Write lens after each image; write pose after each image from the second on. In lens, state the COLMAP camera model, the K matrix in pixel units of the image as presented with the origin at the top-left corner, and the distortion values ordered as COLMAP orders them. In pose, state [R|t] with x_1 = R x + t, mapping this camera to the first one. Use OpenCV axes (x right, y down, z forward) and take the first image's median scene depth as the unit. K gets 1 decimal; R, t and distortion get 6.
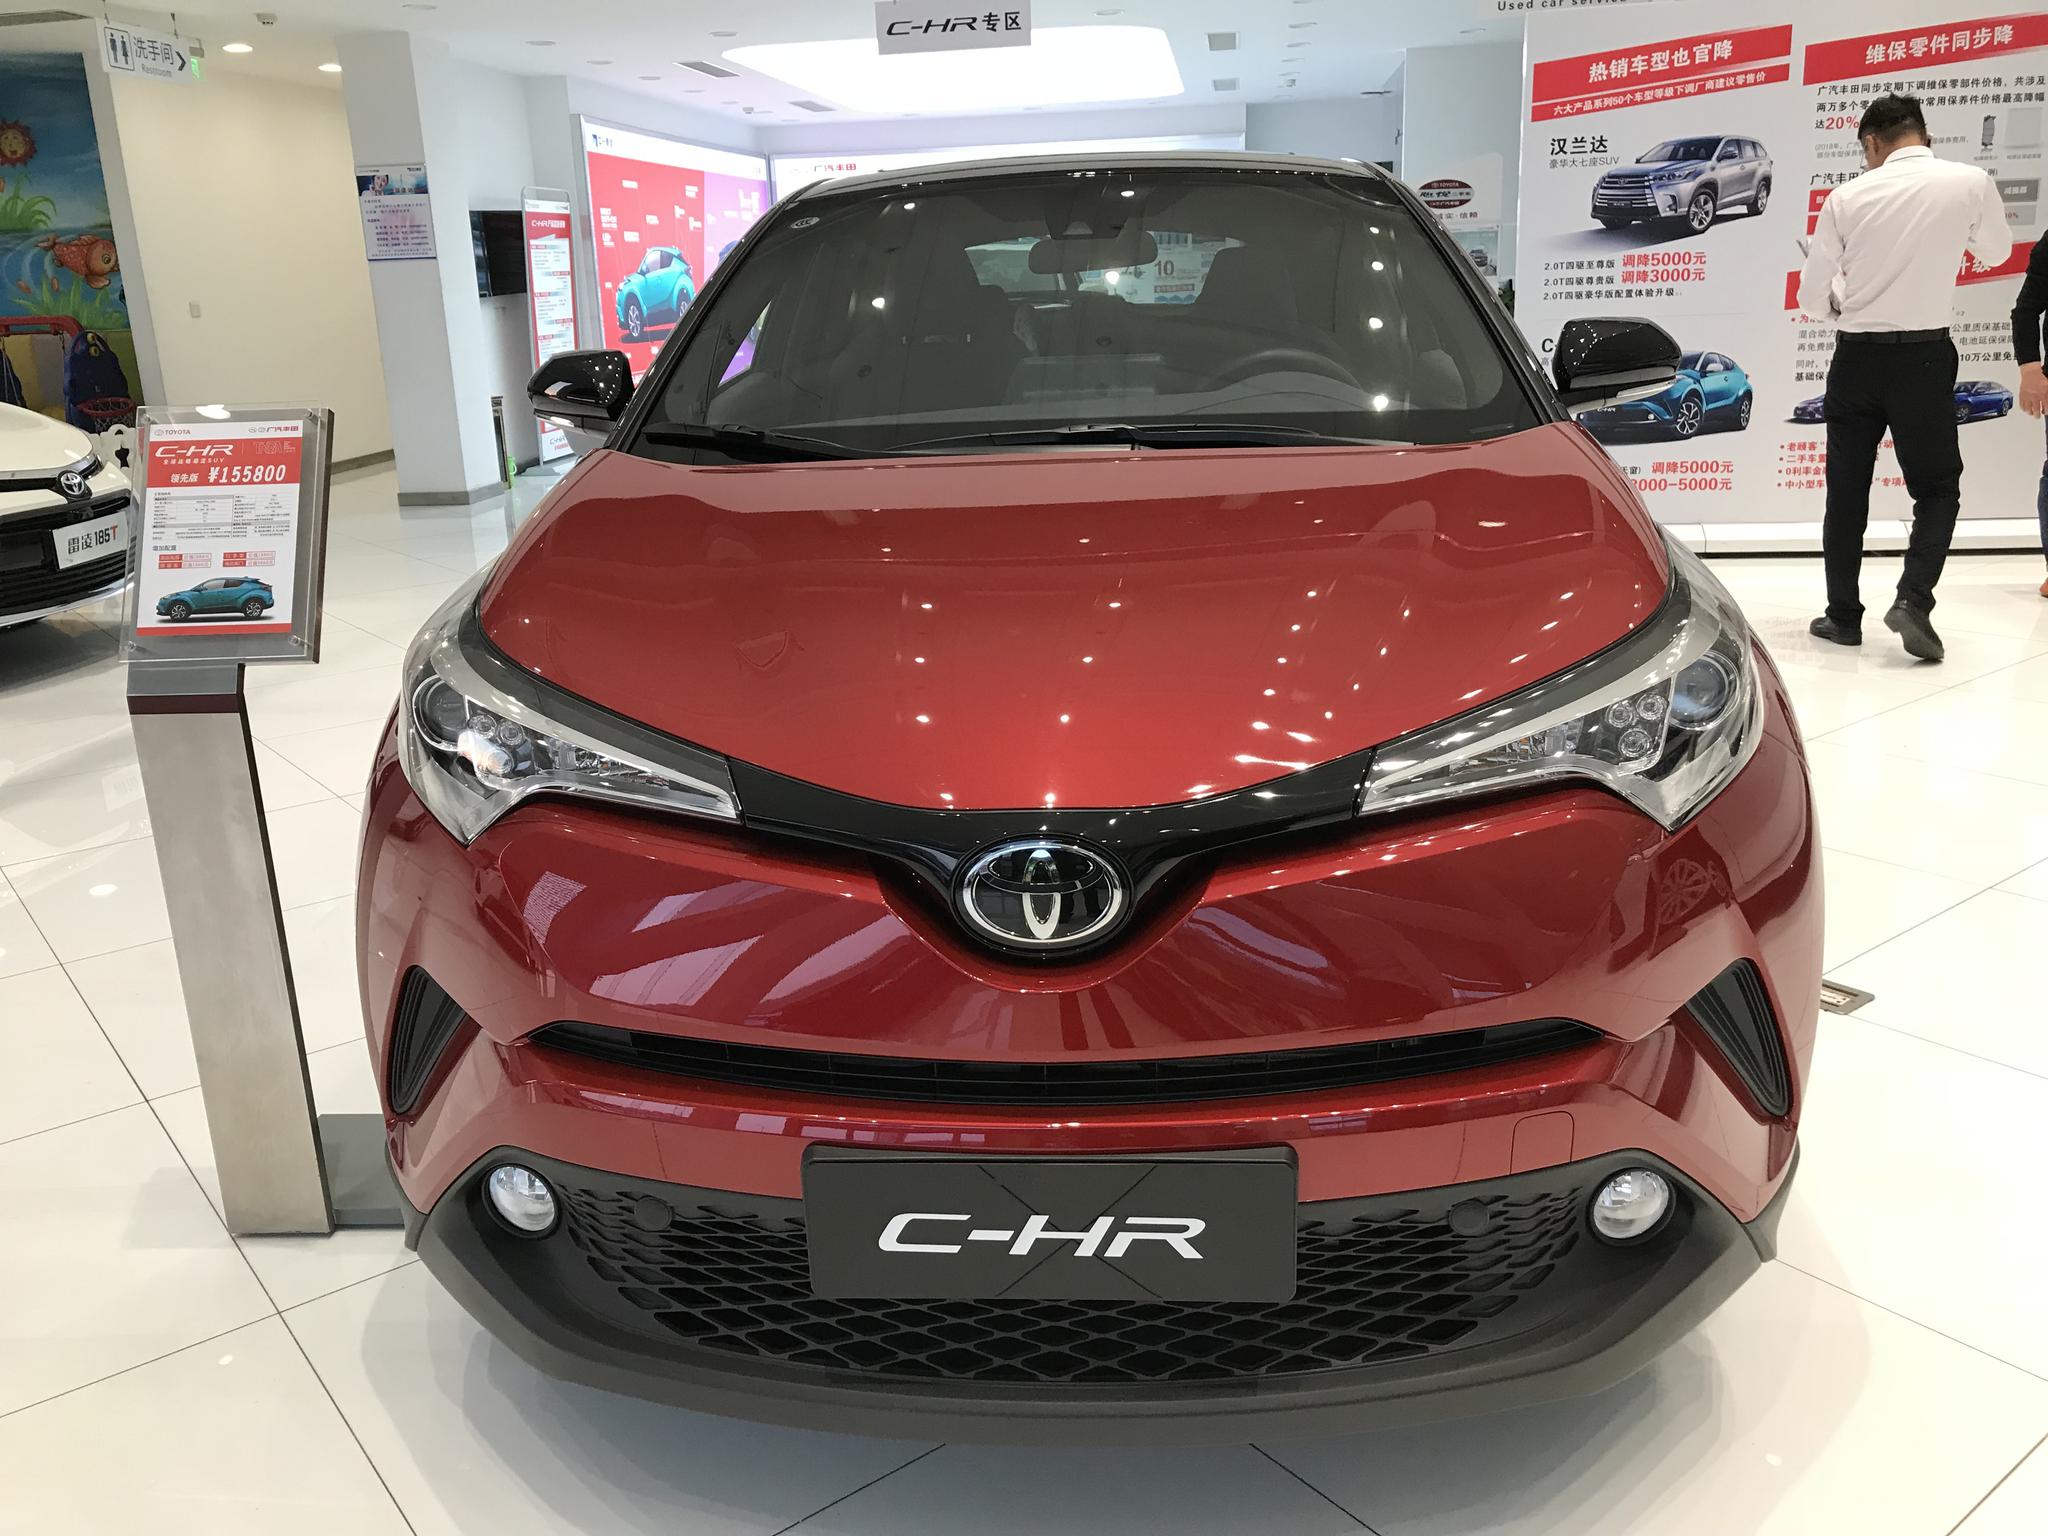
lens RADIAL K [[1680.8, 0, 1138.4], [0, 1680.8, 777.6], [0, 0, 1]] dist [0.110047, -0.176816]
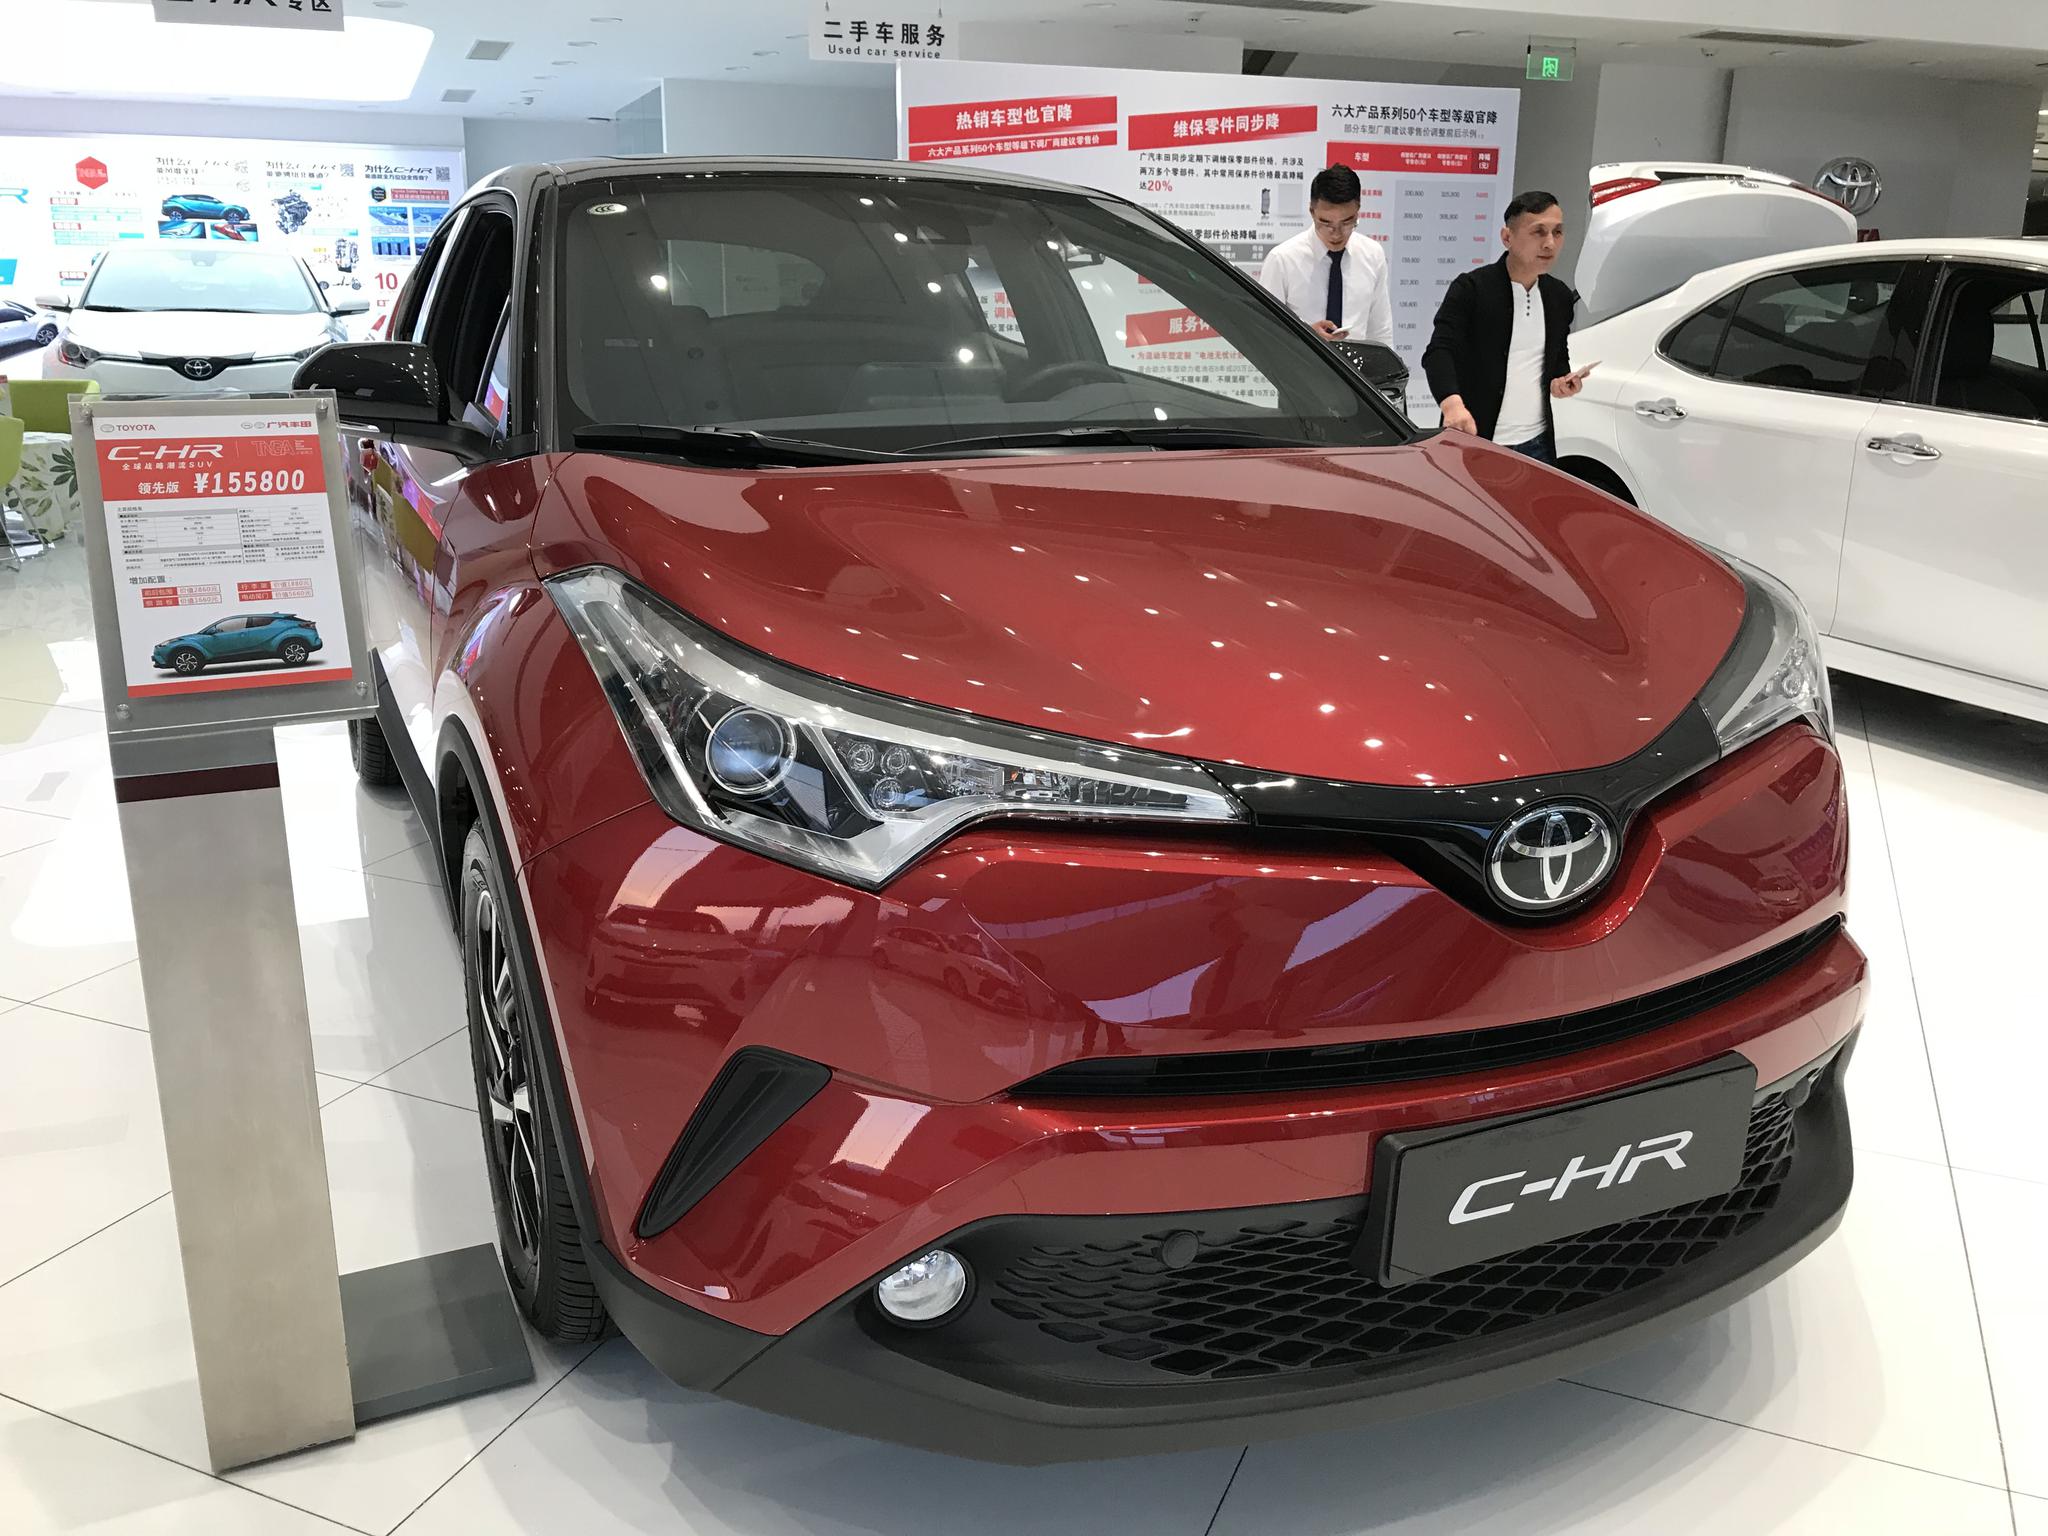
lens RADIAL K [[1680.1, 0, 1024.0], [0, 1680.1, 768.0], [0, 0, 1]] dist [-0.003422, -0.007486]
pose [[0.871622, -0.089446, 0.481949, -0.593114], [0.099594, 0.995018, 0.004548, -0.016071], [-0.479954, 0.044035, 0.876188, 0.165615]]
